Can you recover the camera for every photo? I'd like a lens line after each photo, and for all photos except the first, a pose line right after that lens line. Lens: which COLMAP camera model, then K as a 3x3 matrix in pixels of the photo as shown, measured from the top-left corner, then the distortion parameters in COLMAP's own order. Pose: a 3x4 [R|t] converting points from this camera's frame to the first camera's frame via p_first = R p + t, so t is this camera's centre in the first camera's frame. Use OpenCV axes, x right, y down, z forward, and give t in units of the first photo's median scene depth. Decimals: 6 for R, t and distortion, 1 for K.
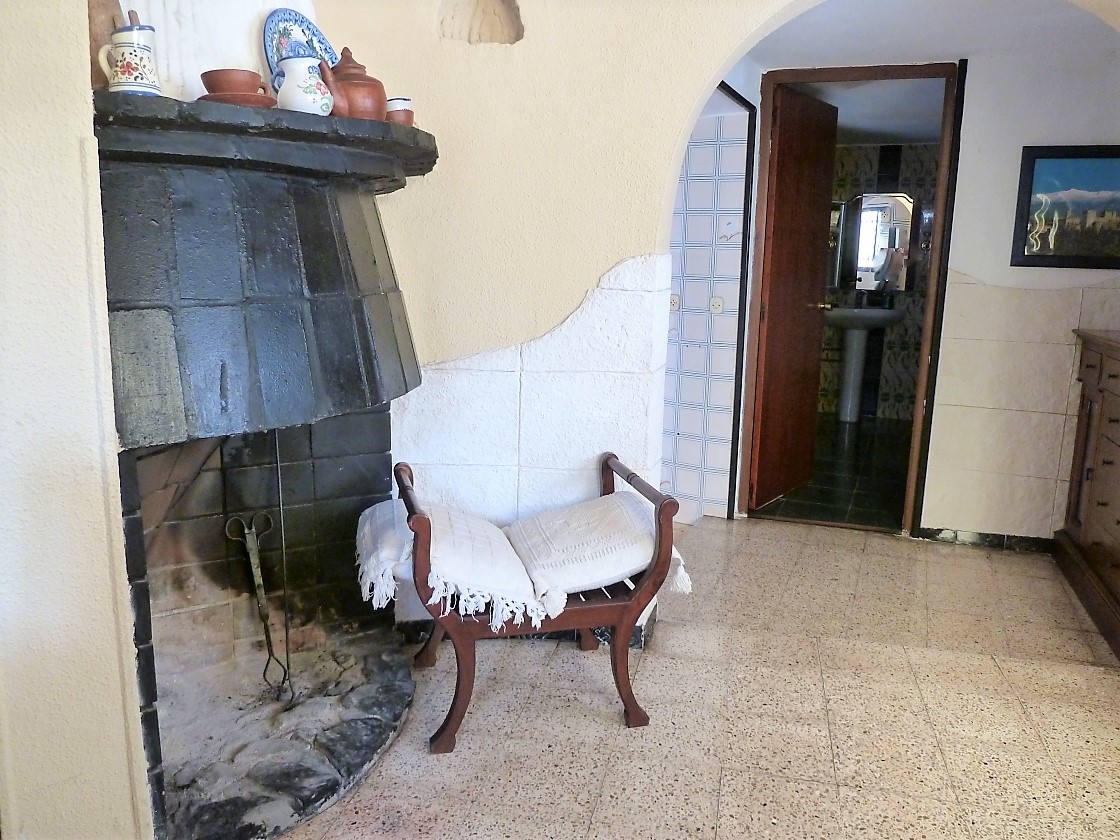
lens RADIAL K [[835.5, 0, 563.7], [0, 835.5, 410.3], [0, 0, 1]] dist [-0.037379, 0.012909]
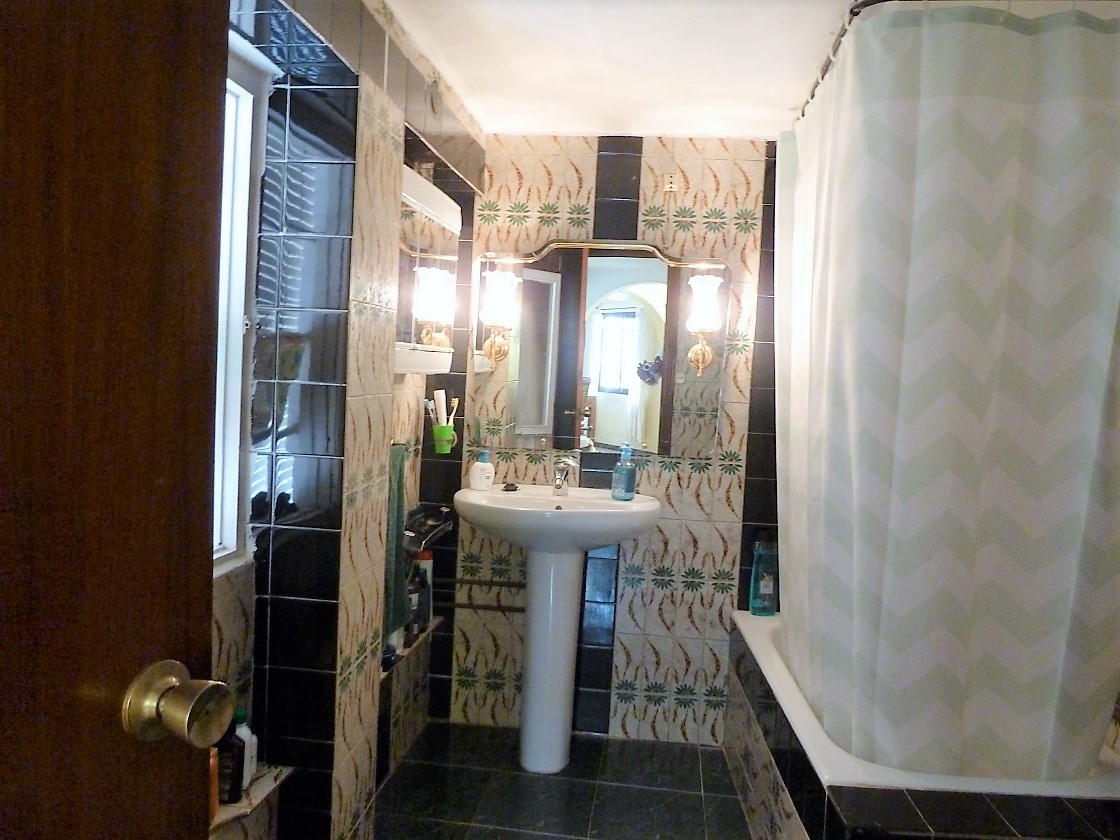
lens RADIAL K [[835.5, 0, 566.0], [0, 835.5, 410.8], [0, 0, 1]] dist [-0.037379, 0.012909]
pose [[0.962266, 0.012712, 0.271812, 0.456500], [0.023245, 0.991417, -0.128657, -0.211043], [-0.271115, 0.130120, 0.953711, 1.106859]]
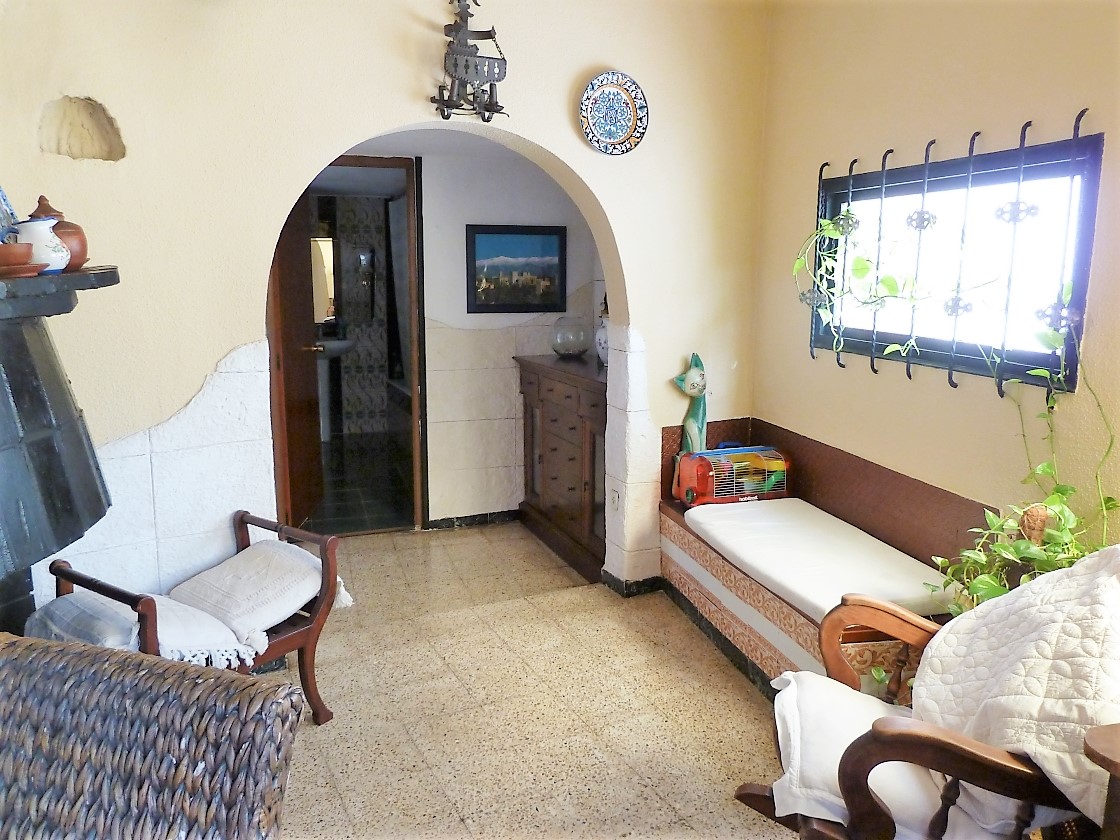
lens RADIAL K [[835.5, 0, 559.5], [0, 835.5, 410.6], [0, 0, 1]] dist [-0.037379, 0.012909]
pose [[0.762931, -0.124639, 0.634352, -0.228452], [0.131713, 0.990626, 0.036231, -0.050230], [-0.632921, 0.055911, 0.772195, -0.129098]]
